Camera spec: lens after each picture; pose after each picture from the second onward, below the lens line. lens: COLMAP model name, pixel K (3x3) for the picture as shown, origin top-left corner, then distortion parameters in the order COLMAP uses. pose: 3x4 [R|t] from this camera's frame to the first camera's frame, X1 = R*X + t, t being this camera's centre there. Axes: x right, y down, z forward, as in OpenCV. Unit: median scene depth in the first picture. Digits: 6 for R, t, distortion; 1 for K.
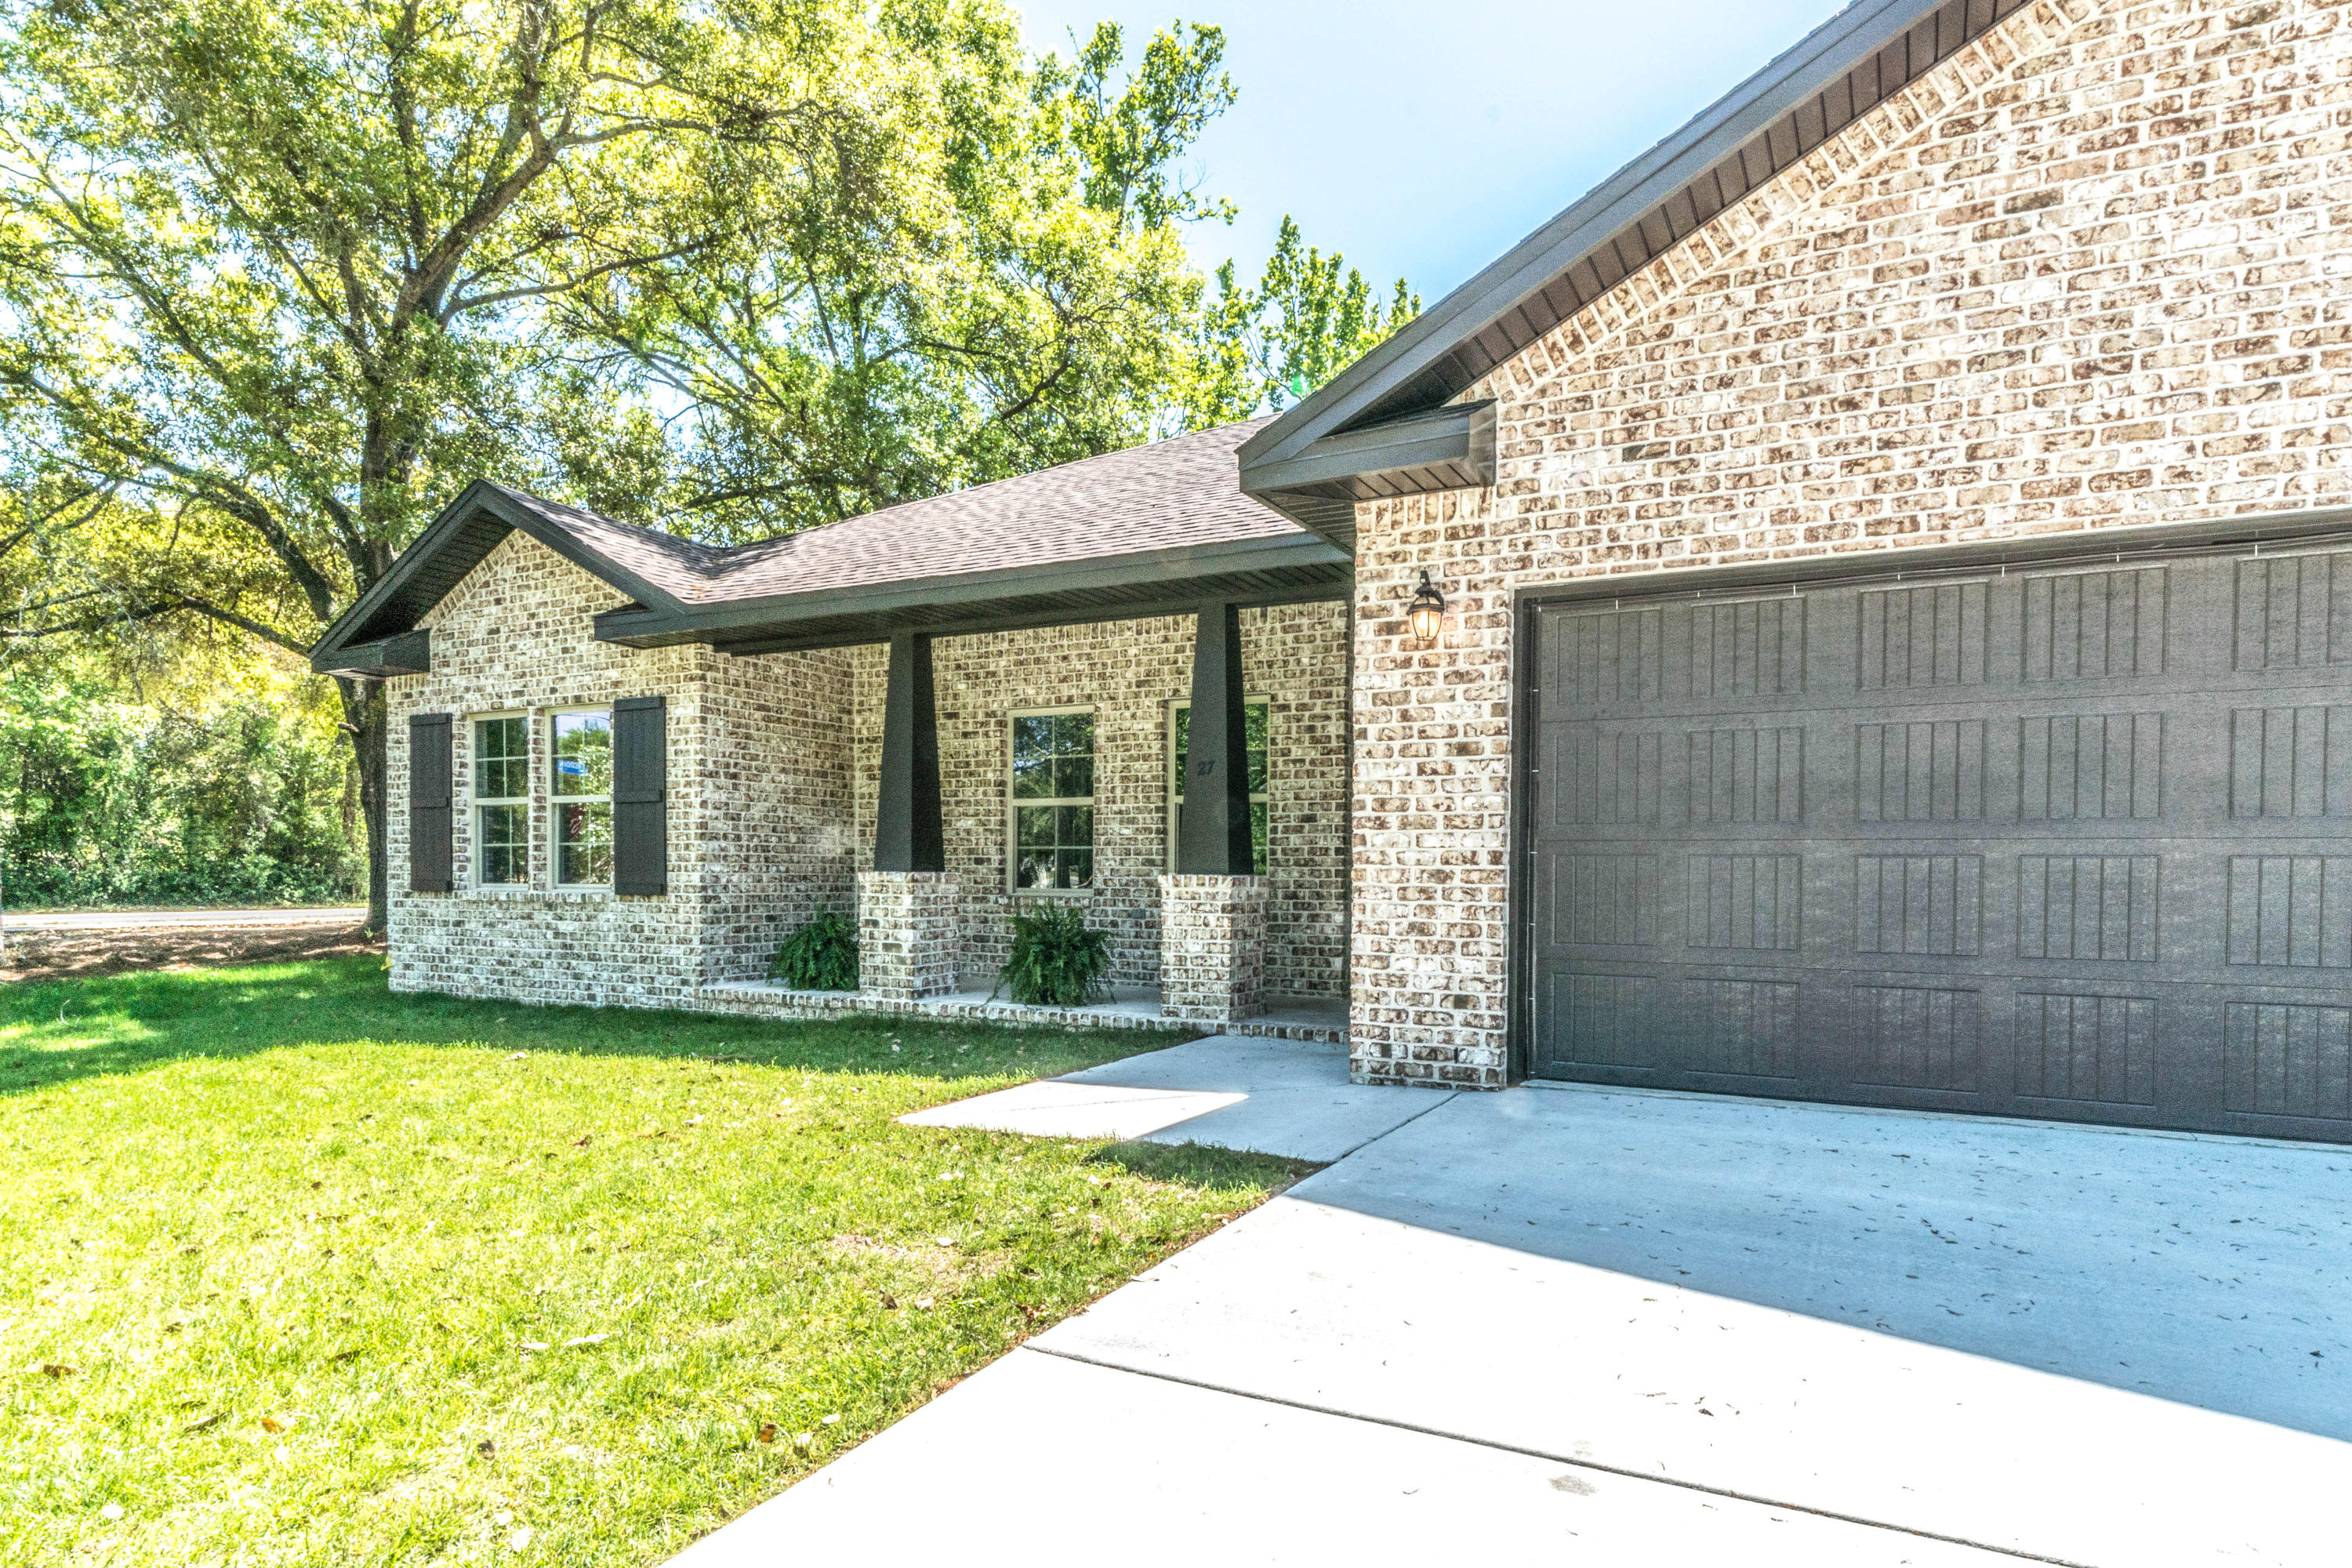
lens RADIAL K [[1214.0, 0, 1268.1], [0, 1214.0, 851.3], [0, 0, 1]] dist [0.007093, -0.002559]
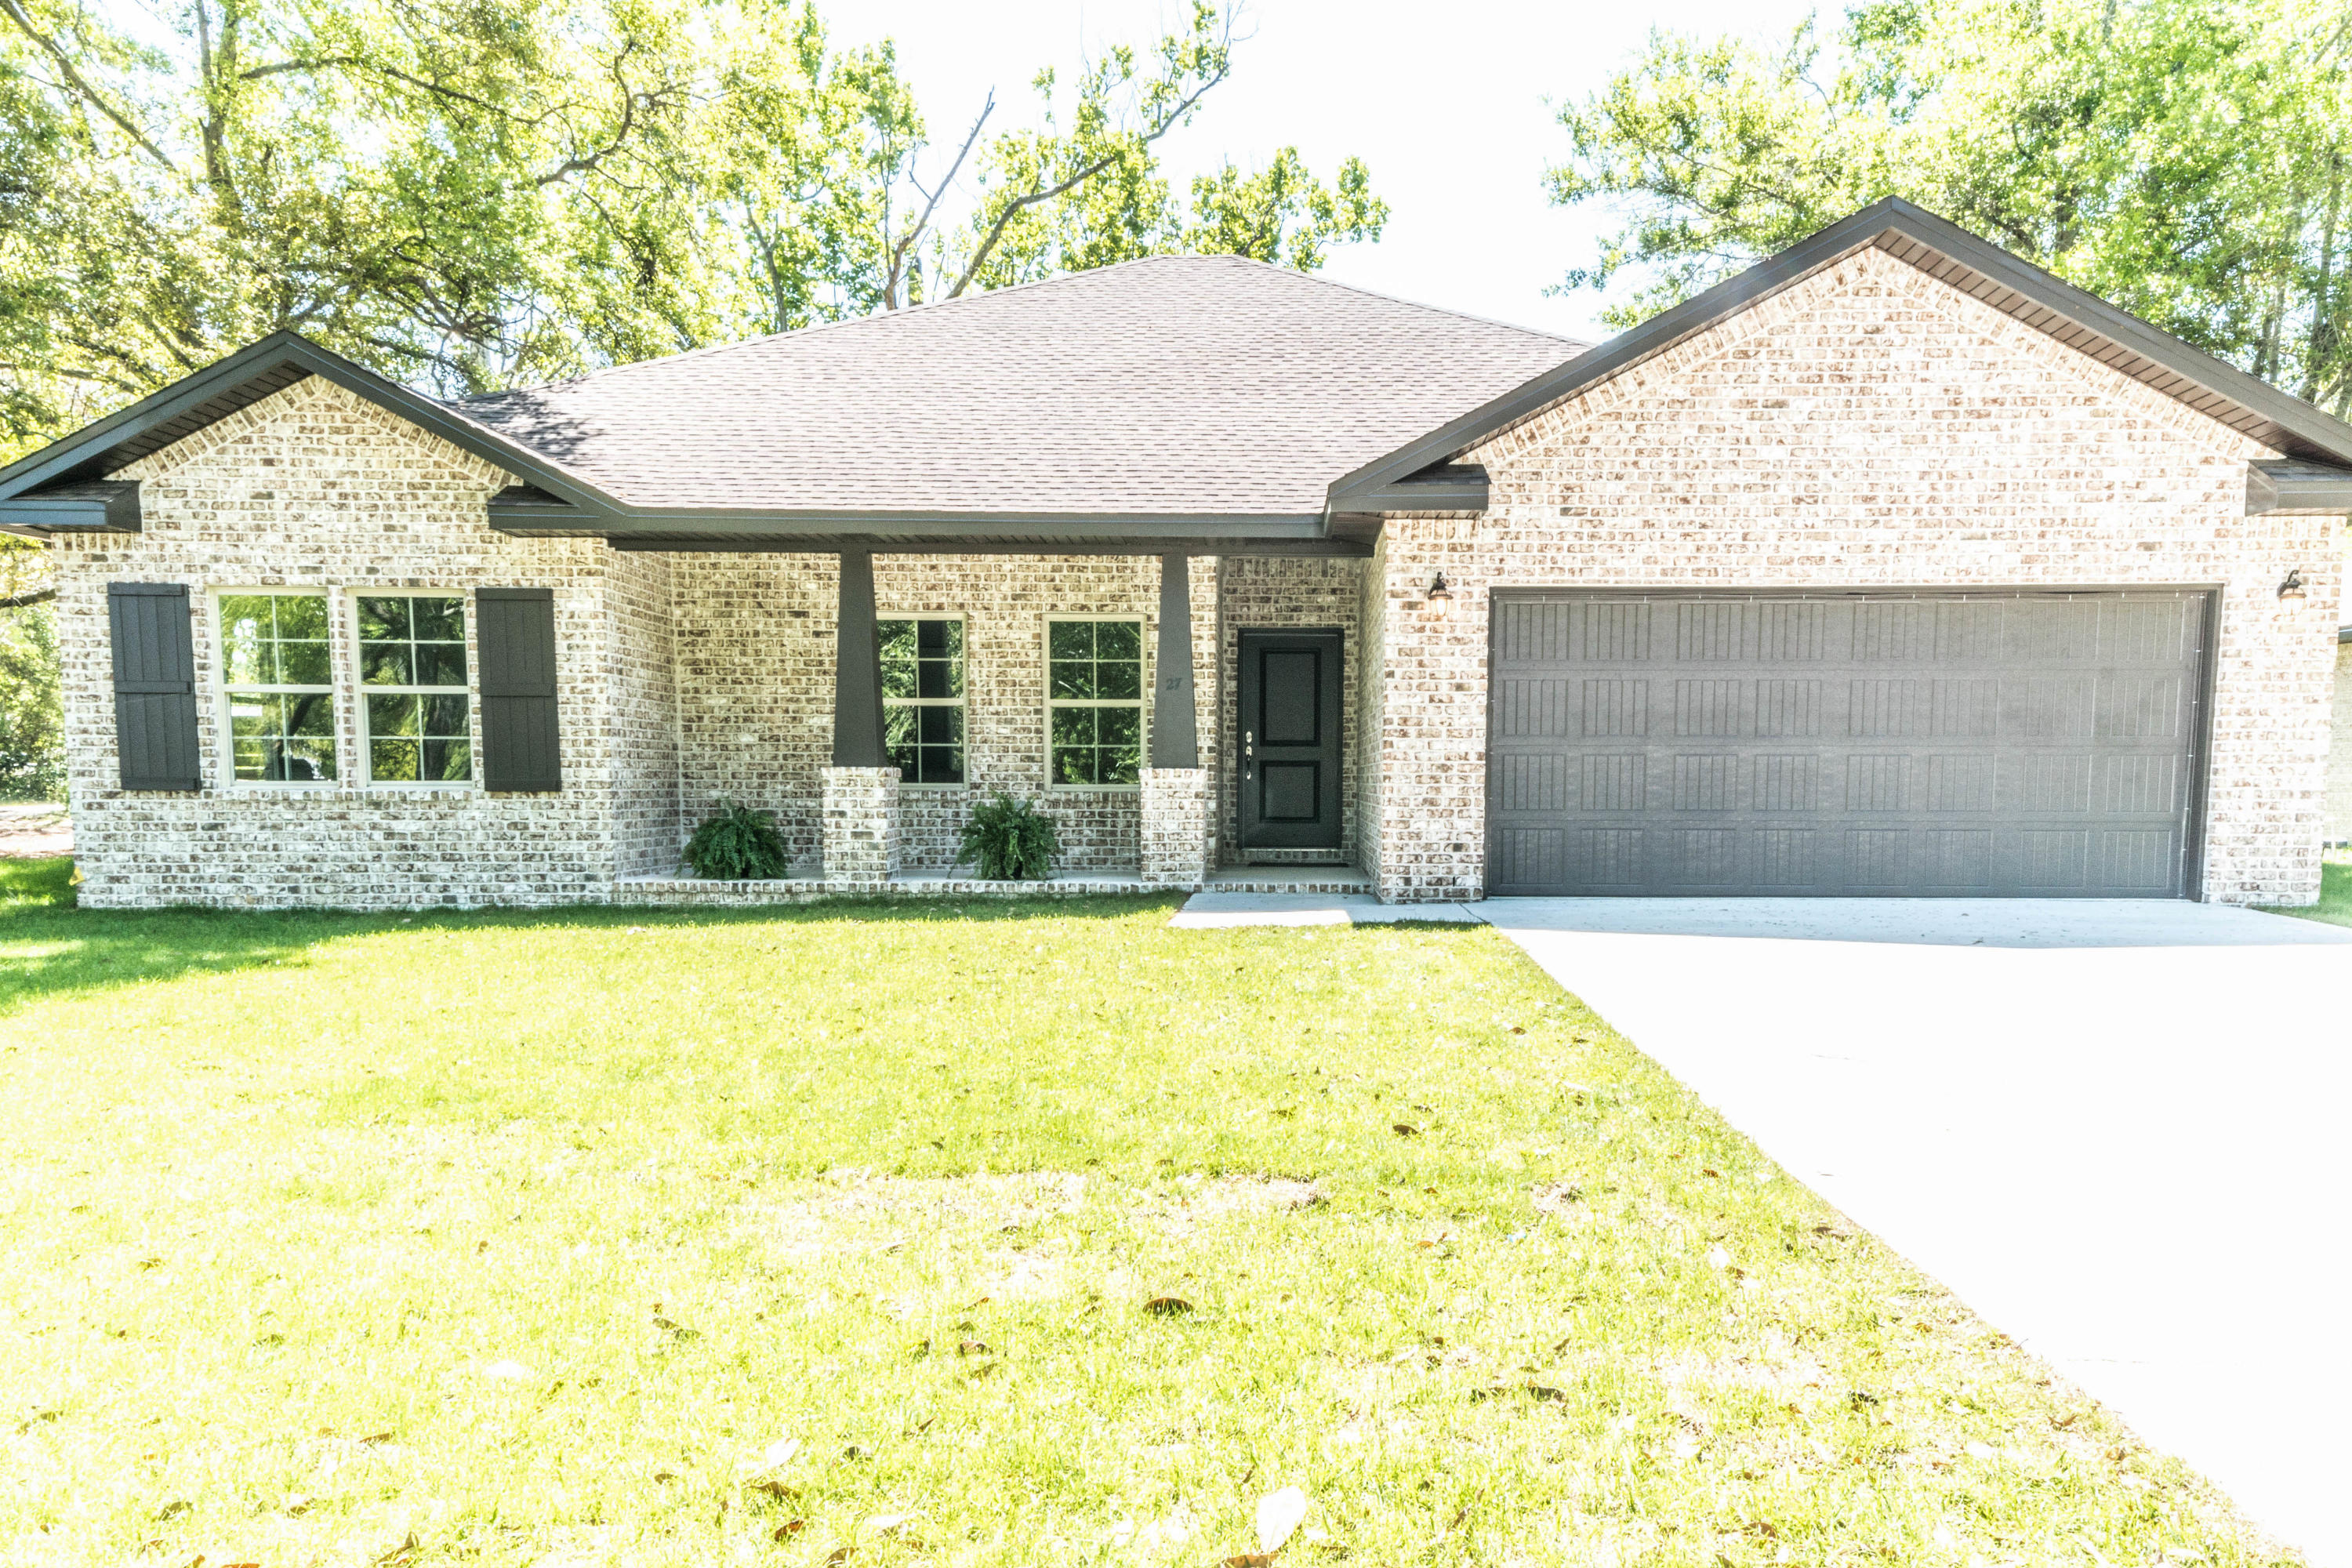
lens RADIAL K [[1771.8, 0, 1205.4], [0, 1771.8, 819.4], [0, 0, 1]] dist [0.068840, -0.000277]
pose [[0.903576, -0.014357, 0.428188, -1.077998], [-0.004420, 0.999073, 0.042826, -0.009531], [-0.428406, -0.040589, 0.902674, -0.902963]]
